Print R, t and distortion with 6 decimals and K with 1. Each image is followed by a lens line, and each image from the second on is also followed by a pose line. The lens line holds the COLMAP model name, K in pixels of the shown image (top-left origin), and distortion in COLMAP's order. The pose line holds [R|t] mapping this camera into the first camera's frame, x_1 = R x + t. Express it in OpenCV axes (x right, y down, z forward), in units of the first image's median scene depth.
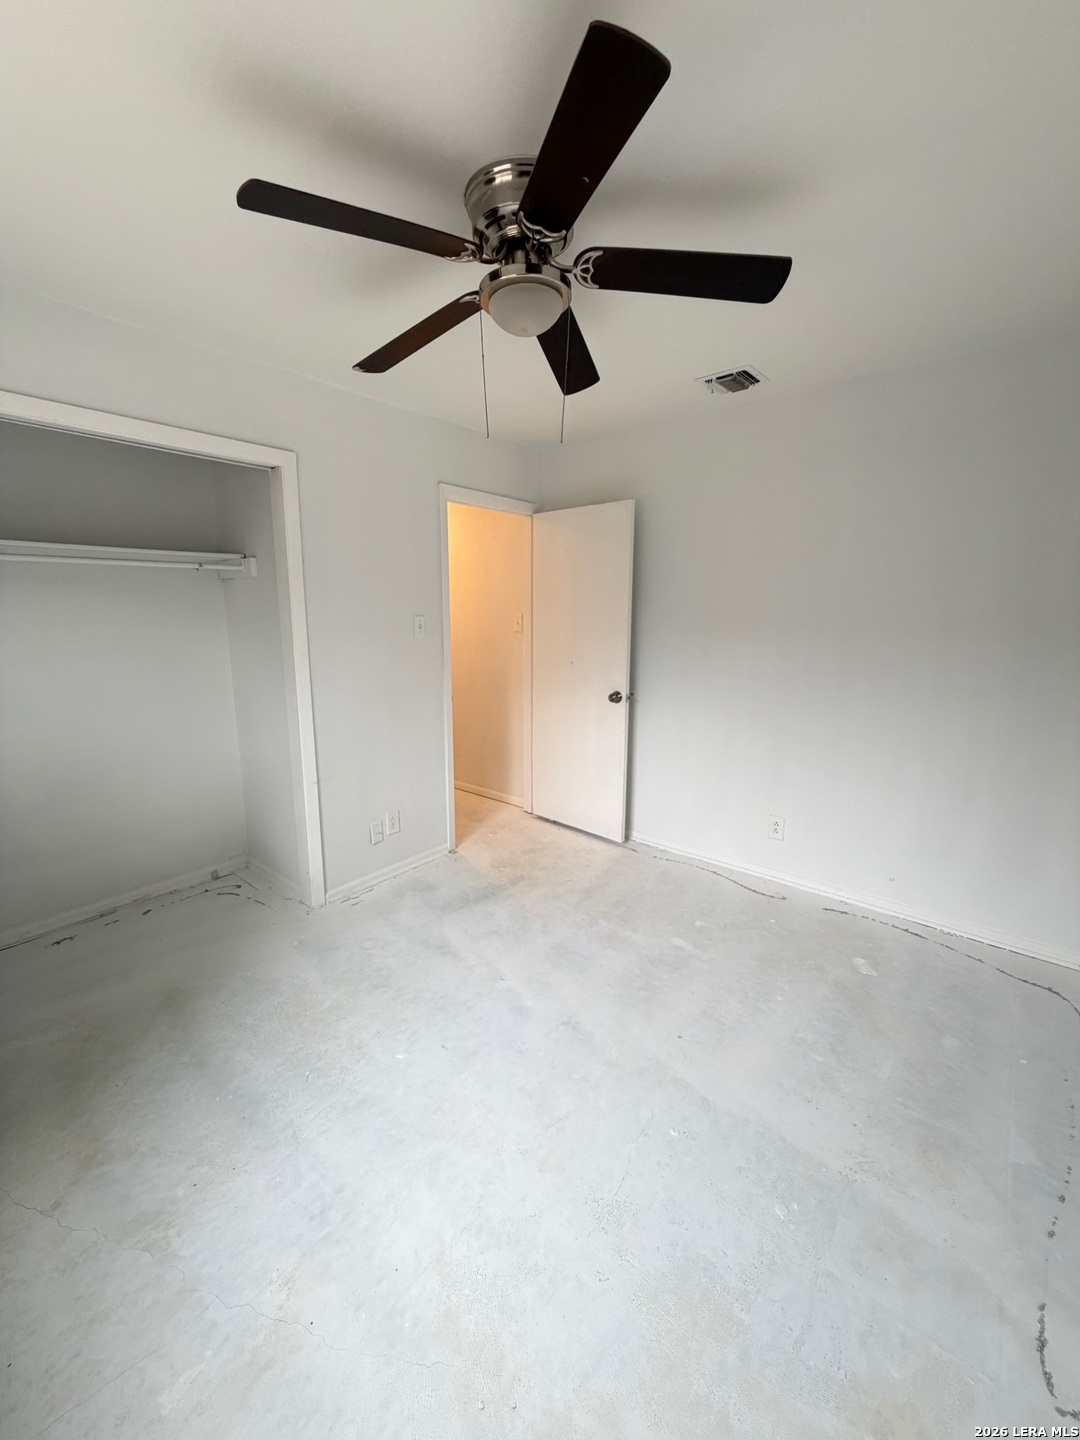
lens RADIAL K [[573.6, 0, 539.6], [0, 573.6, 714.3], [0, 0, 1]] dist [0.000912, -0.000332]
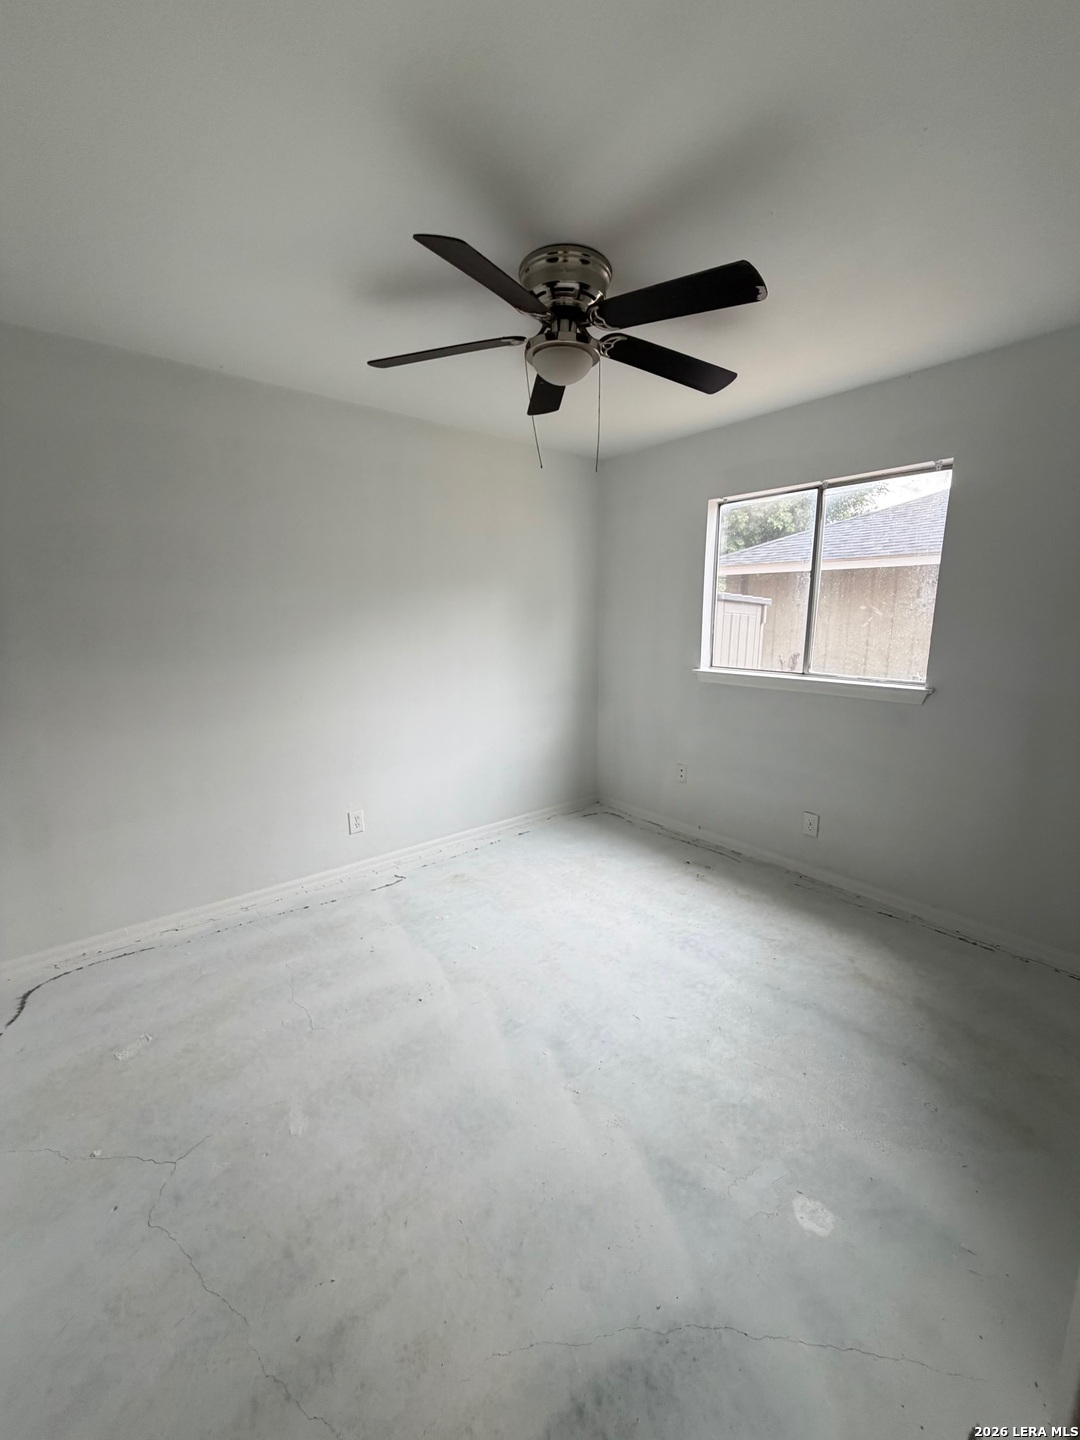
lens RADIAL K [[573.6, 0, 539.6], [0, 573.6, 714.3], [0, 0, 1]] dist [0.000912, -0.000332]
pose [[-0.983193, -0.026672, 0.180609, -0.184910], [0.036139, 0.941263, 0.335734, -0.349131], [-0.178956, 0.336619, -0.924480, 2.032650]]
